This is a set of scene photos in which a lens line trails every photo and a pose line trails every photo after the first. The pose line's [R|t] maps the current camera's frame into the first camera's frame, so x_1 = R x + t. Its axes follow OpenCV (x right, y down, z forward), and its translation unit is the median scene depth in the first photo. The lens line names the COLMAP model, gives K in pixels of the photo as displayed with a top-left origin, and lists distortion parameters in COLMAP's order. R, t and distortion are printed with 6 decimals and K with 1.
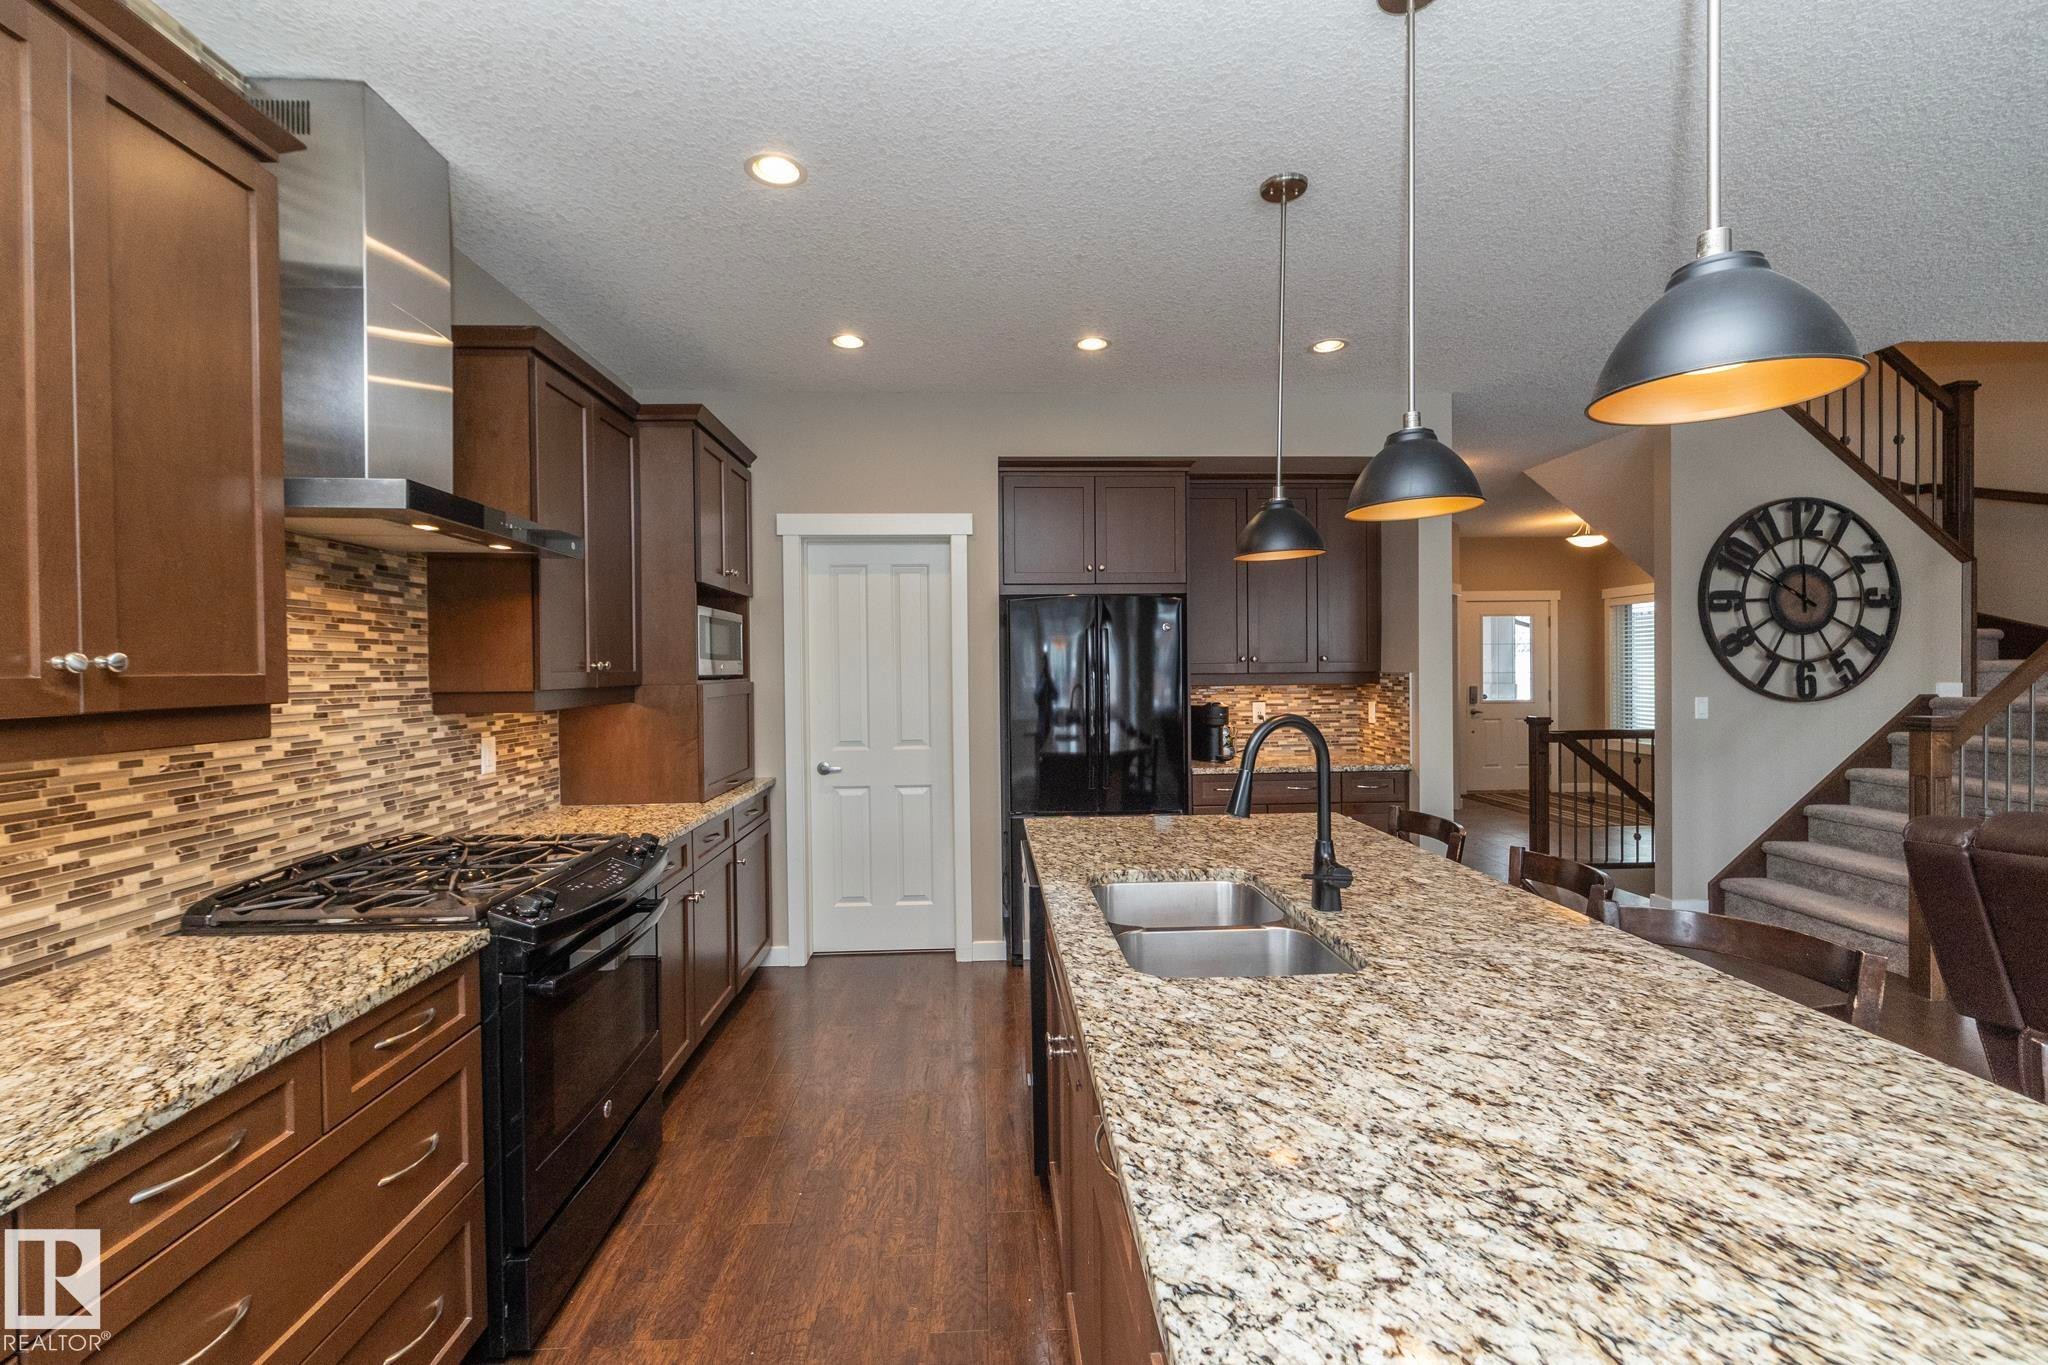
lens RADIAL K [[866.0, 0, 1021.5], [0, 866.0, 677.0], [0, 0, 1]] dist [-0.001222, -0.000805]
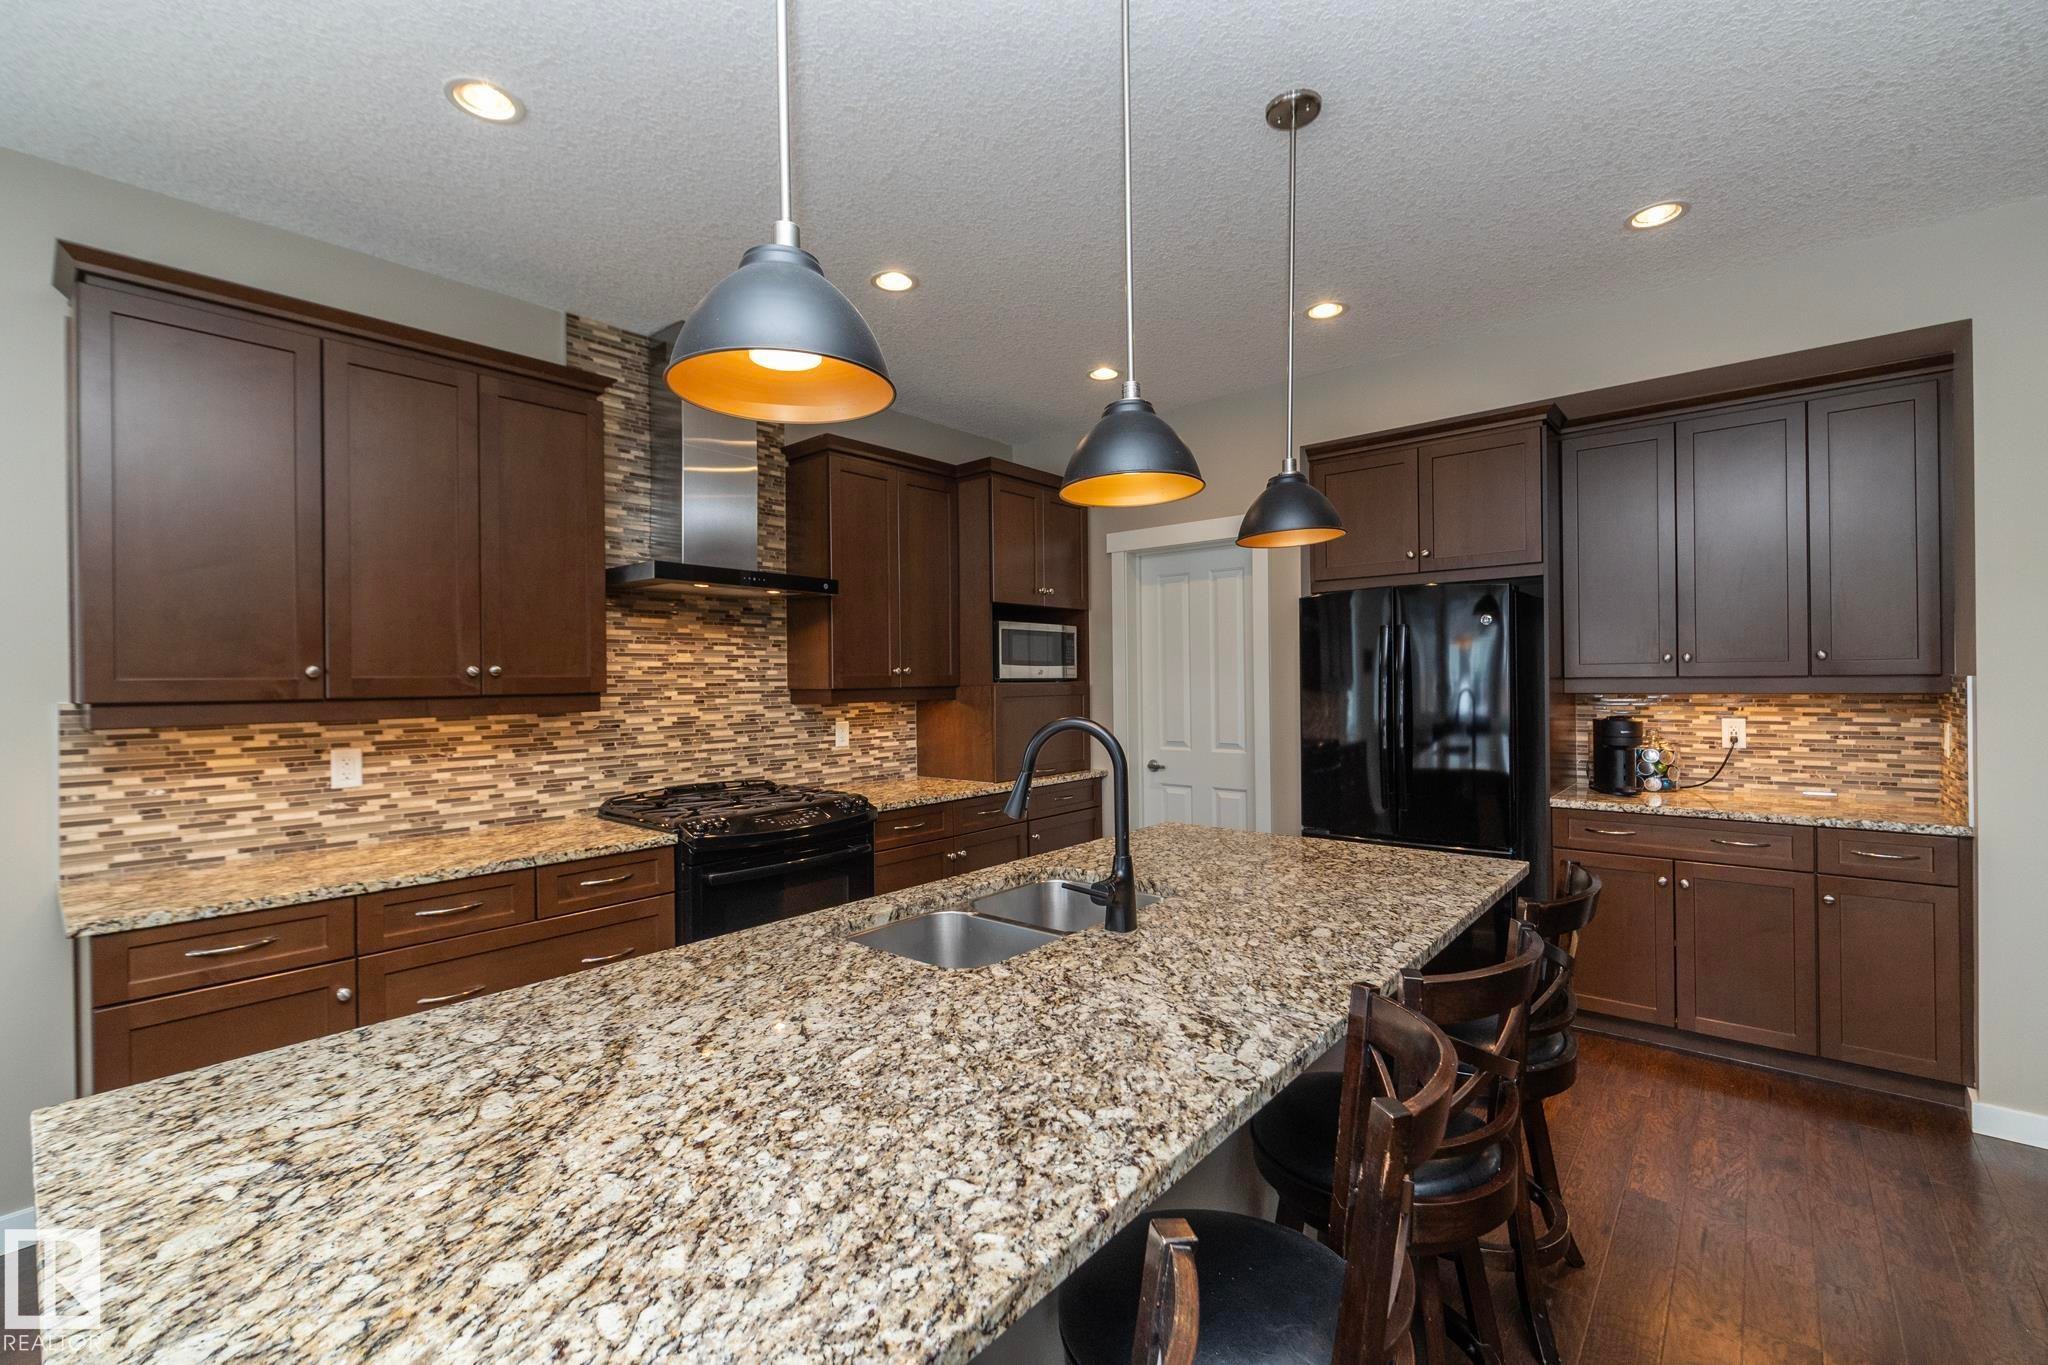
lens RADIAL K [[866.0, 0, 1021.5], [0, 866.0, 677.0], [0, 0, 1]] dist [-0.001222, -0.000805]
pose [[0.727400, -0.000610, -0.686213, 1.108913], [-0.003675, 0.999982, -0.004785, 0.003875], [0.686203, 0.006002, 0.727385, 0.308176]]
